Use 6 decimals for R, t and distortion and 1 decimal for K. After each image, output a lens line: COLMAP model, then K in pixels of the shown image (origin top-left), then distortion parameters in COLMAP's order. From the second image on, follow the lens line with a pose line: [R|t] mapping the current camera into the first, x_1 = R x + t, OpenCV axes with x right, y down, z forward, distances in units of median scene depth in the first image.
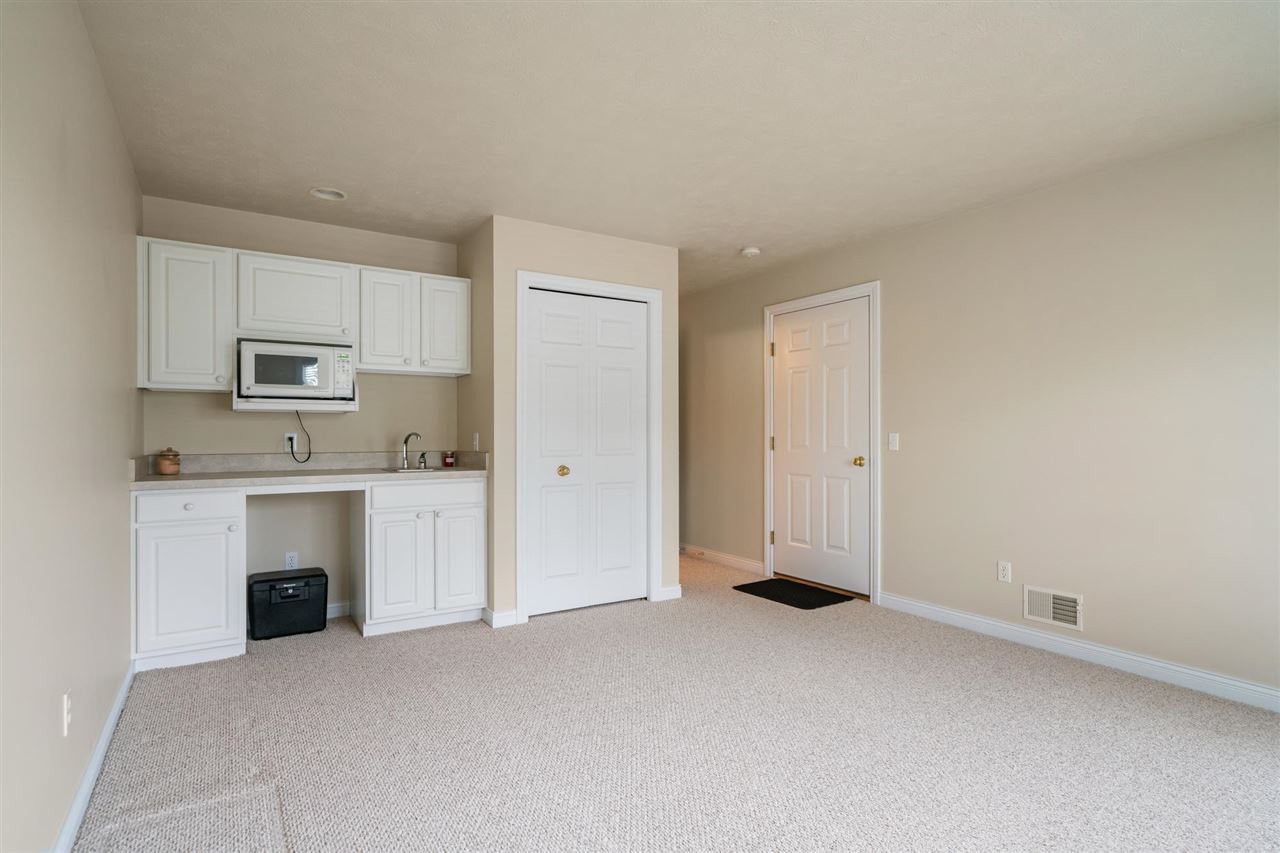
lens RADIAL K [[657.3, 0, 644.5], [0, 657.3, 432.3], [0, 0, 1]] dist [-0.002276, 0.000975]
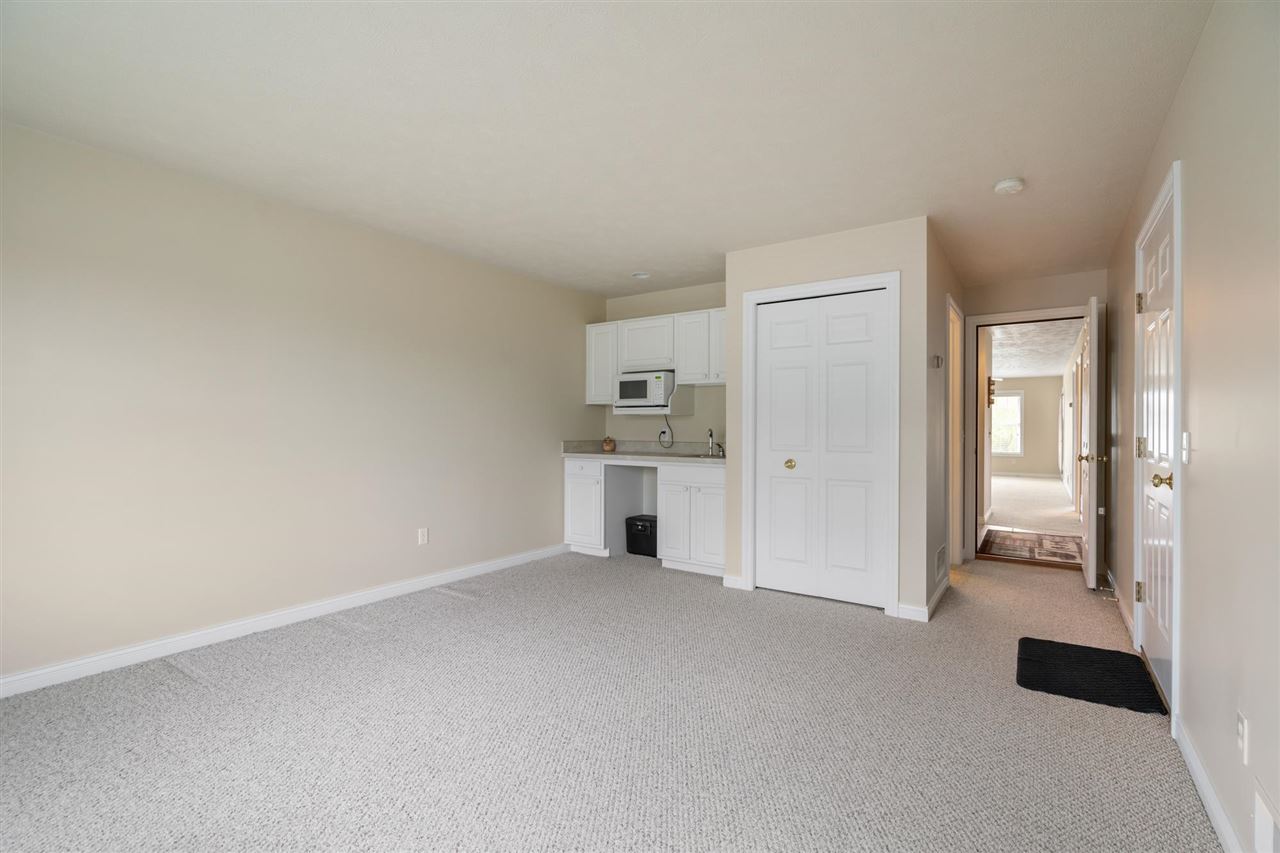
lens RADIAL K [[578.1, 0, 640.0], [0, 578.1, 426.5], [0, 0, 1]] dist [-0.000792, -0.000208]
pose [[0.382037, -0.000229, -0.924147, 0.729933], [-0.004263, 0.999989, -0.002010, -0.000975], [0.924137, 0.004708, 0.382032, 0.440018]]
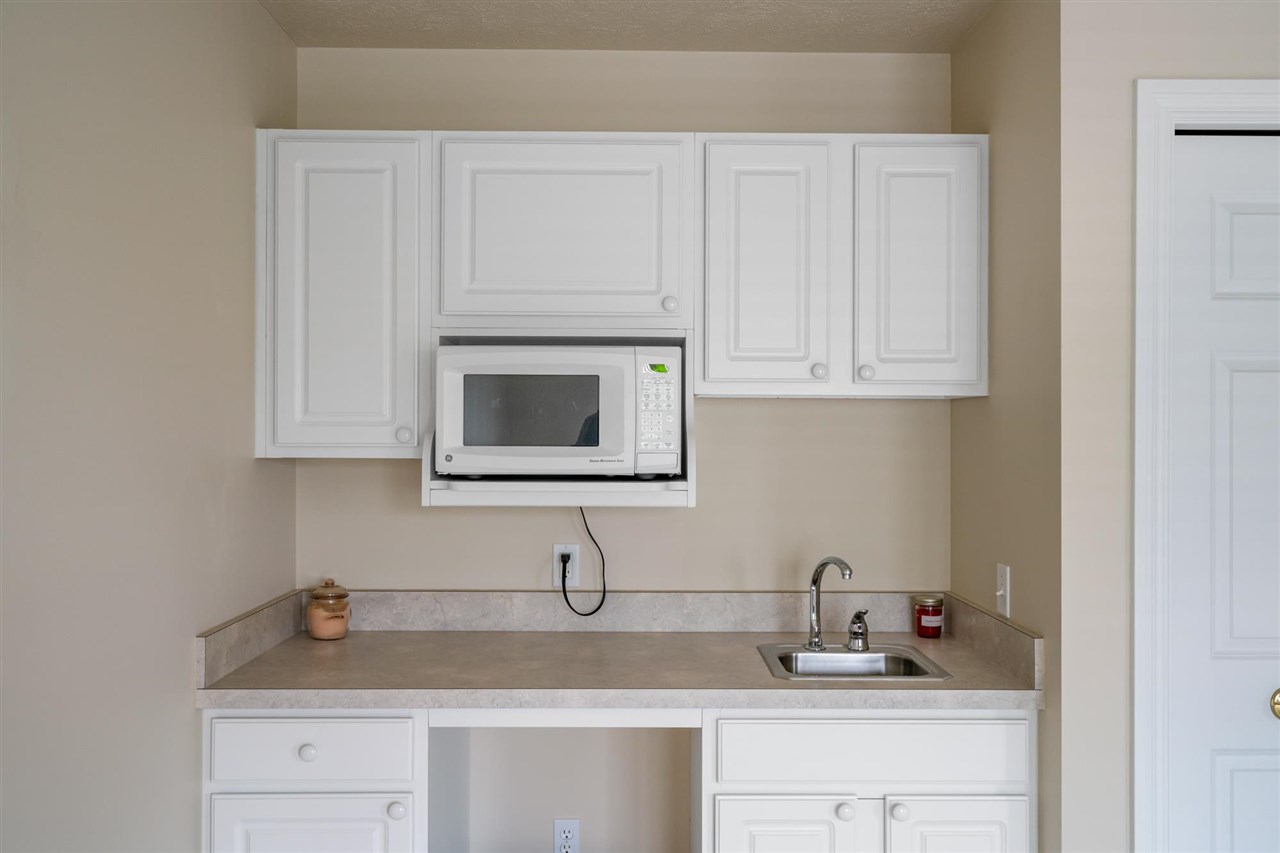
lens RADIAL K [[1087.6, 0, 640.0], [0, 1087.6, 426.5], [0, 0, 1]] dist [0.001055, -0.002572]
pose [[0.846716, 0.000227, -0.532046, -0.120034], [-0.003067, 0.999985, -0.004454, -0.076316], [0.532037, 0.005404, 0.846704, 0.433898]]
